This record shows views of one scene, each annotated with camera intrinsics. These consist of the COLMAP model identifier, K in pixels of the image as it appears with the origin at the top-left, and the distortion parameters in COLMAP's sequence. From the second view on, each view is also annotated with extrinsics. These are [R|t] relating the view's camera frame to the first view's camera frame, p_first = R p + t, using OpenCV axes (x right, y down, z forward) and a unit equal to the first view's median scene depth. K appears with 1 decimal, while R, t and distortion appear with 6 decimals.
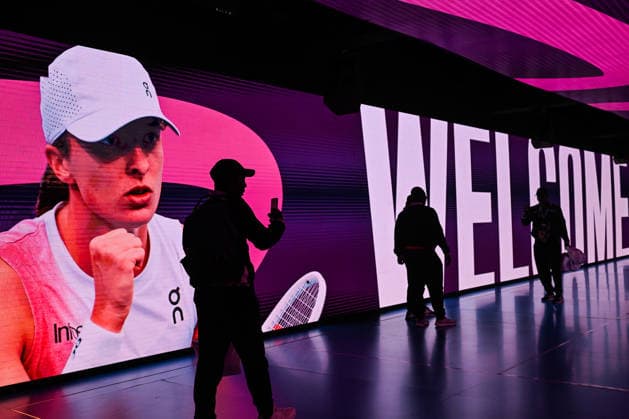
lens RADIAL K [[619.7, 0, 305.5], [0, 619.7, 212.0], [0, 0, 1]] dist [0.059929, -0.009147]
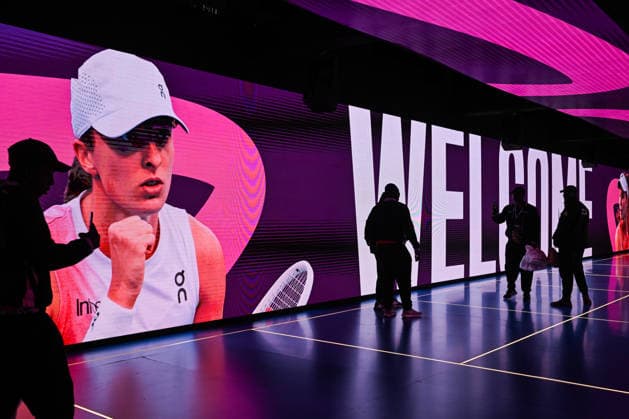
lens RADIAL K [[615.8, 0, 314.5], [0, 615.8, 209.5], [0, 0, 1]] dist [-0.006503, 0.005877]
pose [[0.998052, 0.033360, 0.052710, -0.034172], [-0.033843, 0.999393, 0.008283, -0.004402], [-0.052402, -0.010050, 0.998575, -0.106724]]
